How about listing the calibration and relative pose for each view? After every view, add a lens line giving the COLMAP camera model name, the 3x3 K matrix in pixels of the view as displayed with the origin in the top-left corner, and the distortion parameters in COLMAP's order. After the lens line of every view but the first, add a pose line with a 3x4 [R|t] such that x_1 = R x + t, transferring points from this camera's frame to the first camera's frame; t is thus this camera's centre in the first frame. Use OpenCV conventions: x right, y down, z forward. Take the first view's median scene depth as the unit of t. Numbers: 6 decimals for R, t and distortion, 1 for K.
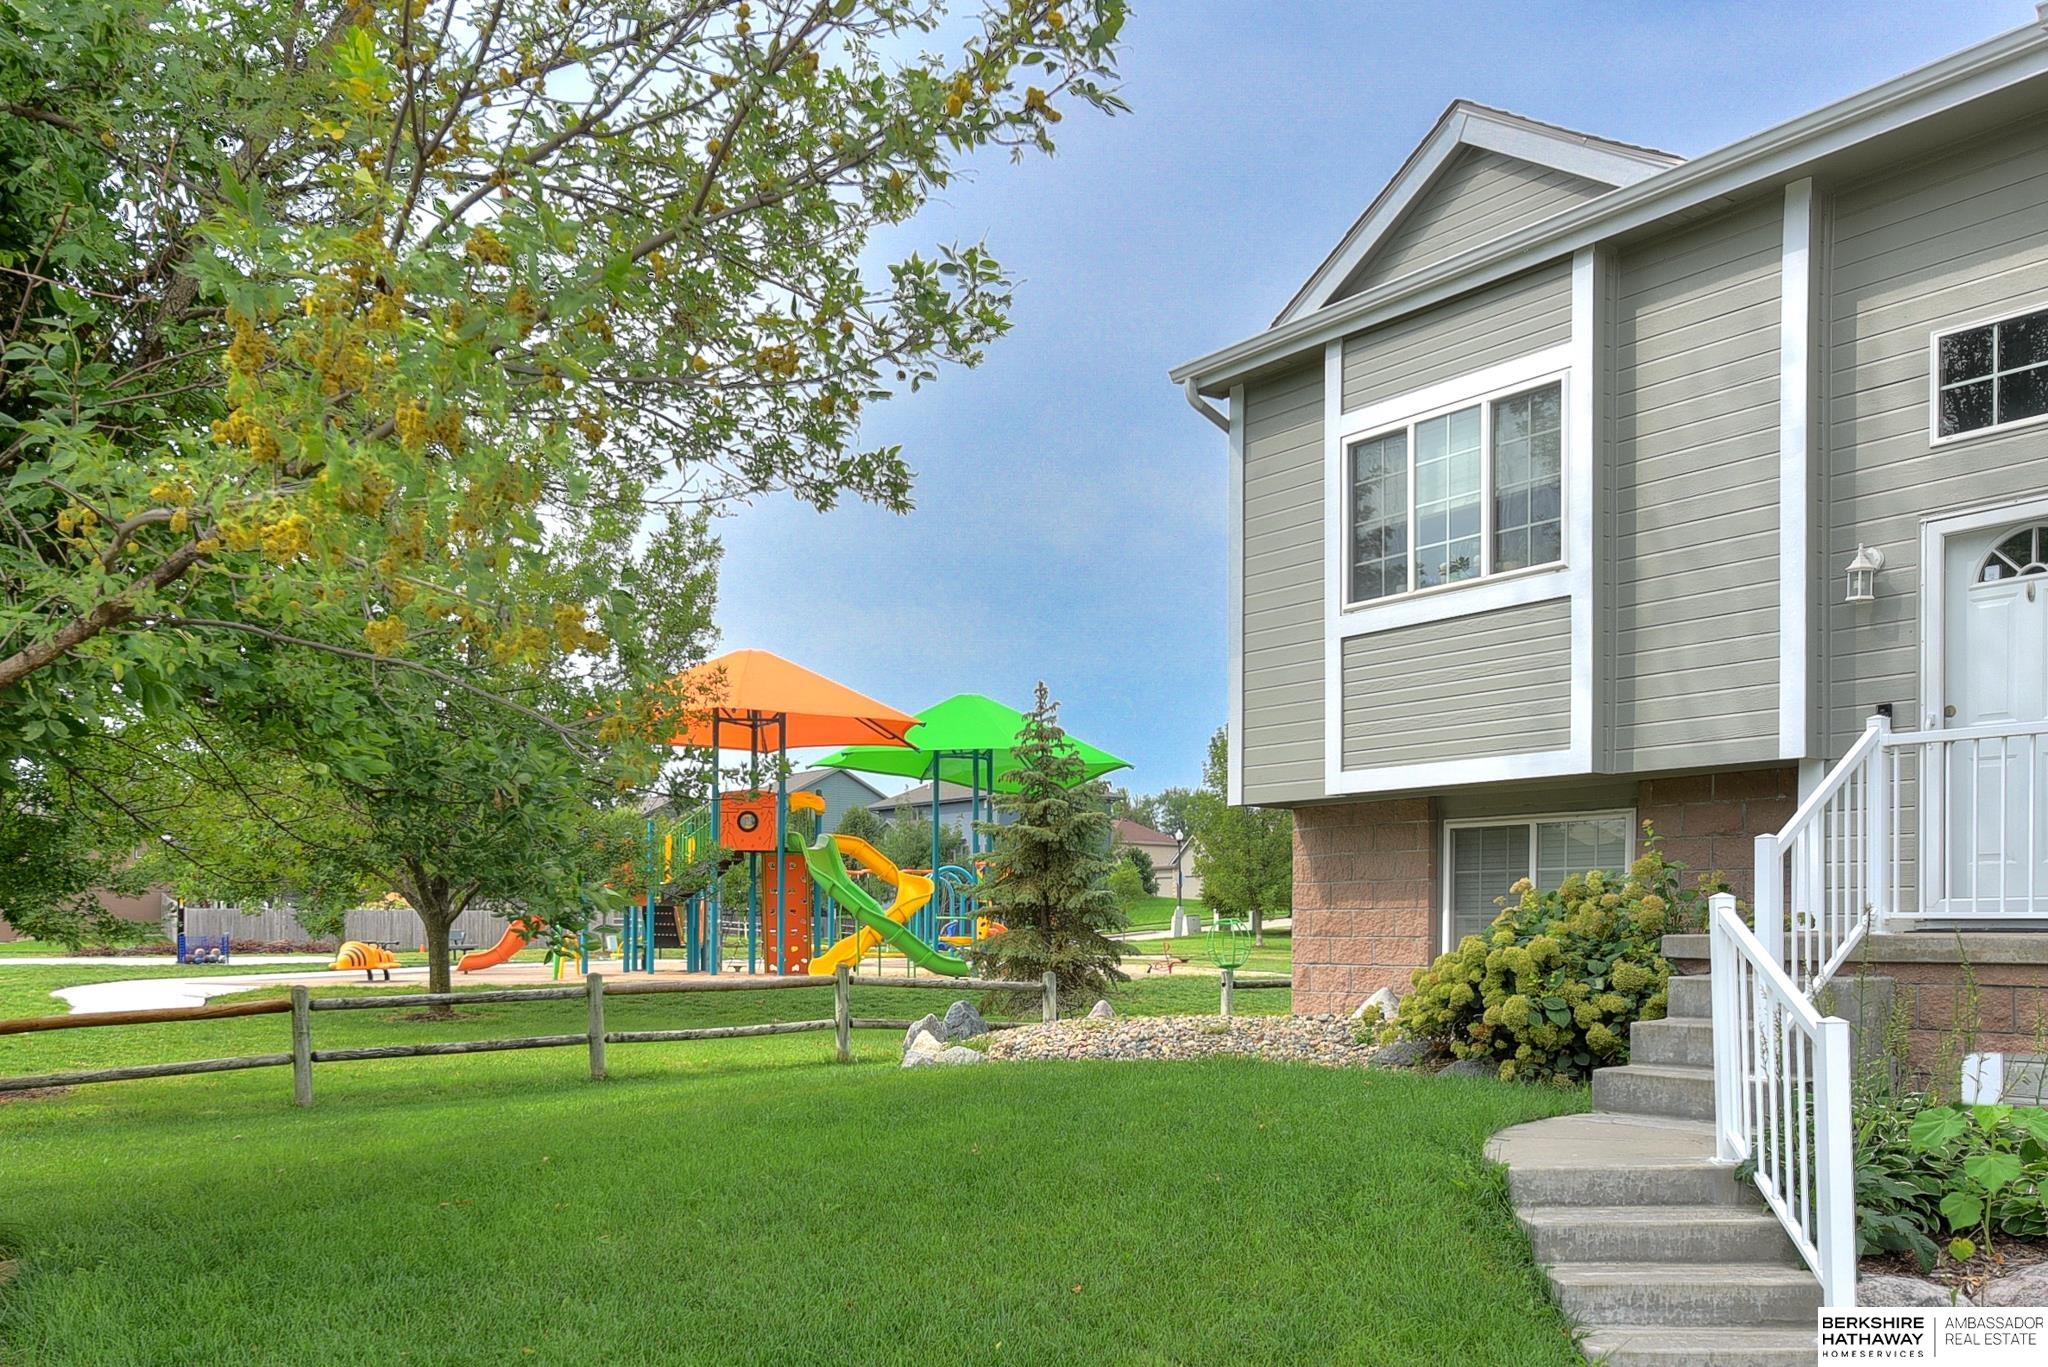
lens RADIAL K [[1784.2, 0, 929.2], [0, 1784.2, 910.3], [0, 0, 1]] dist [0.001194, 0.006556]
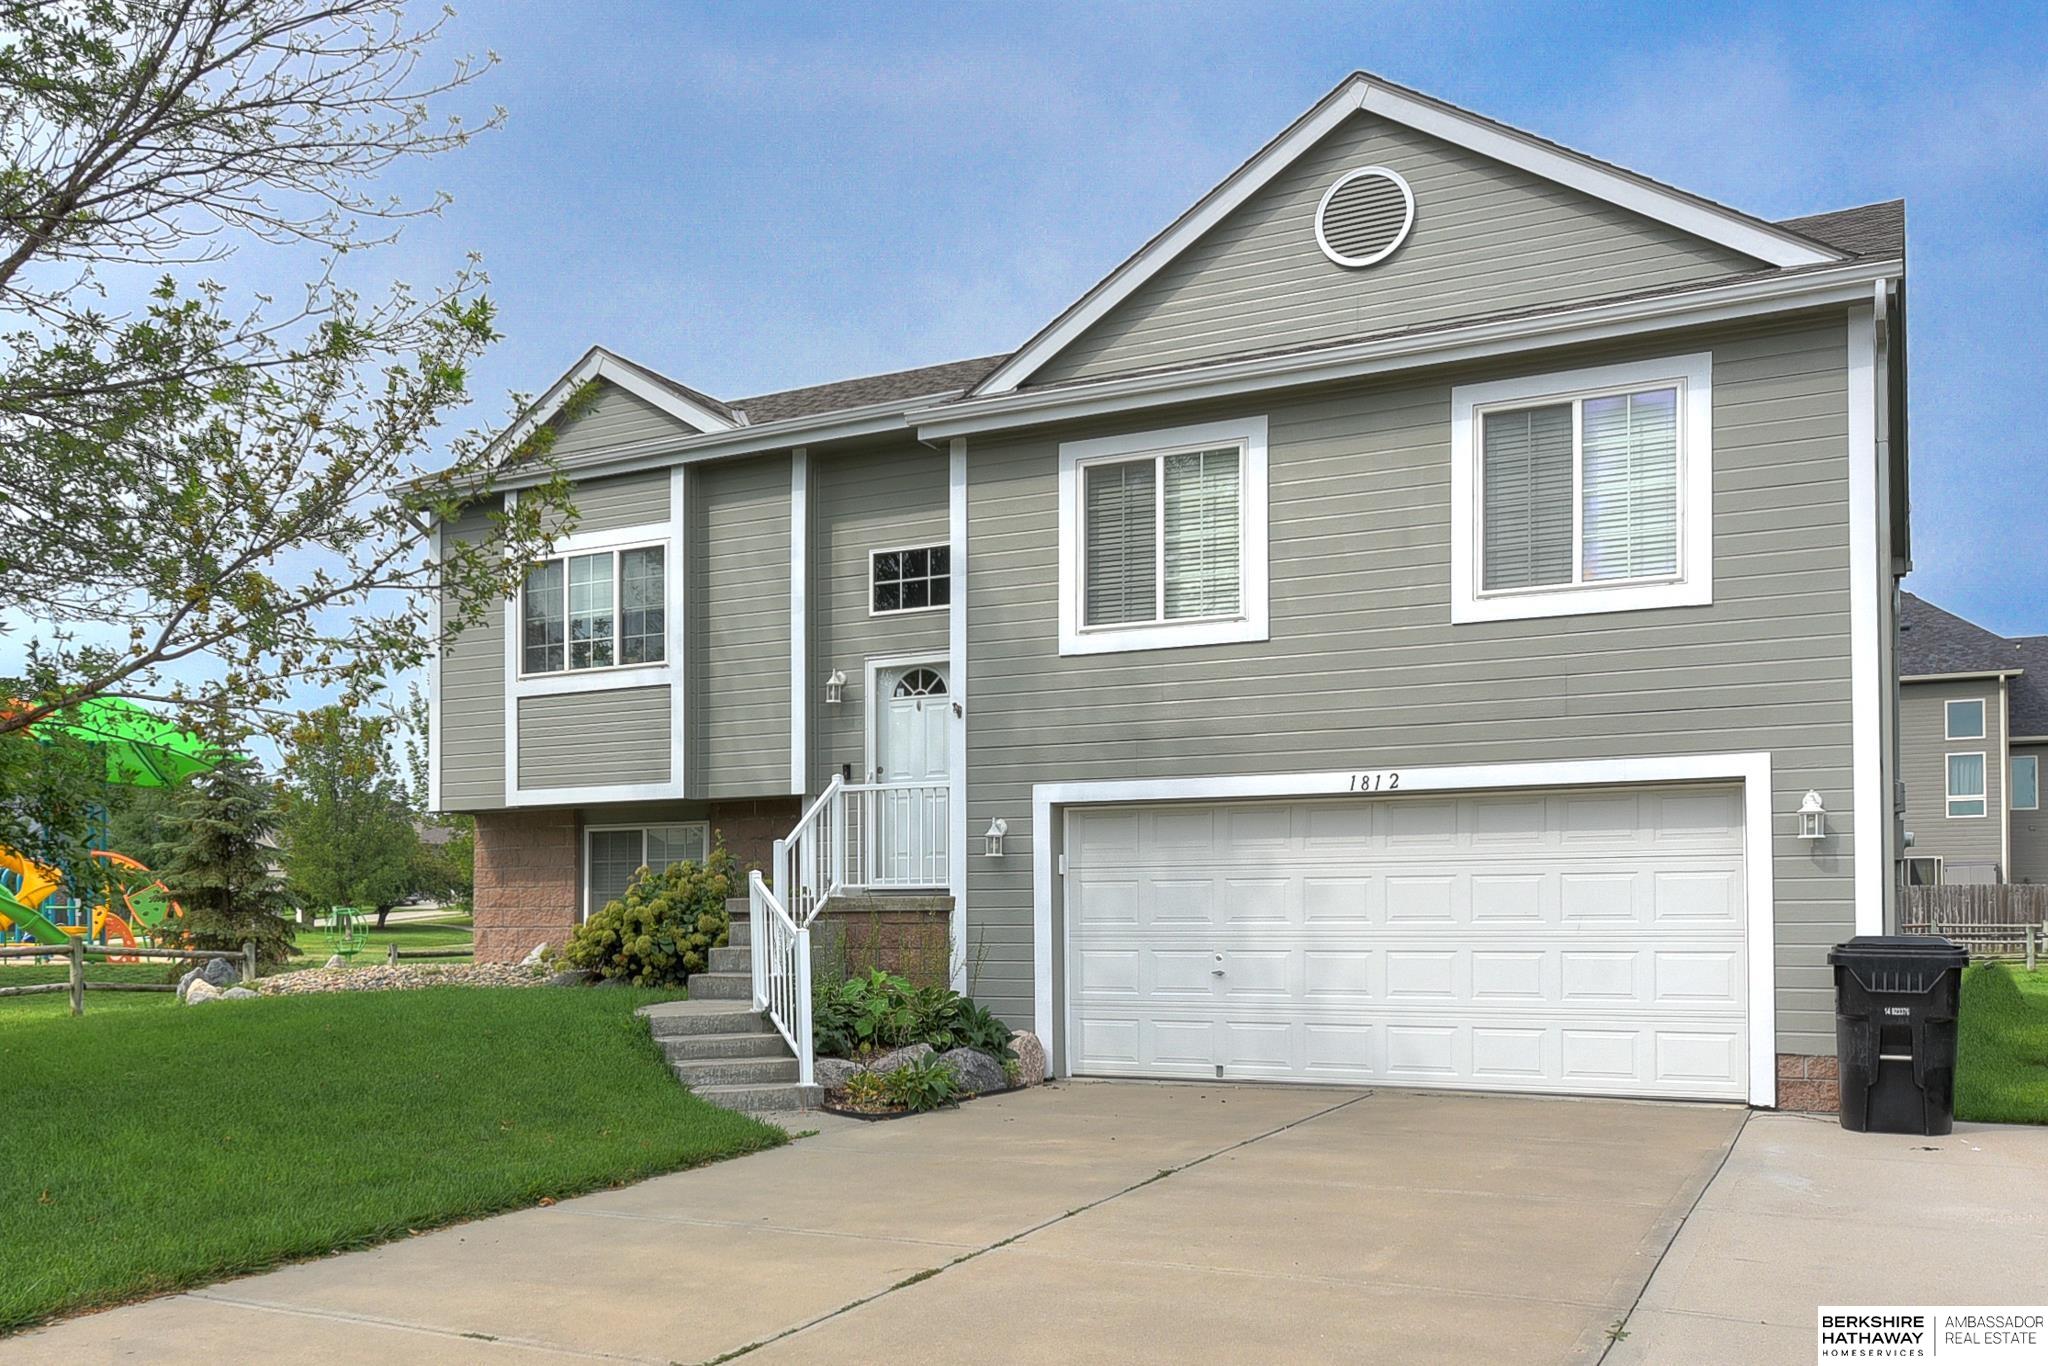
lens RADIAL K [[1784.2, 0, 929.2], [0, 1784.2, 909.8], [0, 0, 1]] dist [0.001194, 0.006556]
pose [[0.875419, -0.002539, 0.483358, -0.215933], [0.001776, 0.999996, 0.002035, 0.019808], [-0.483361, -0.000923, 0.875421, -0.520372]]
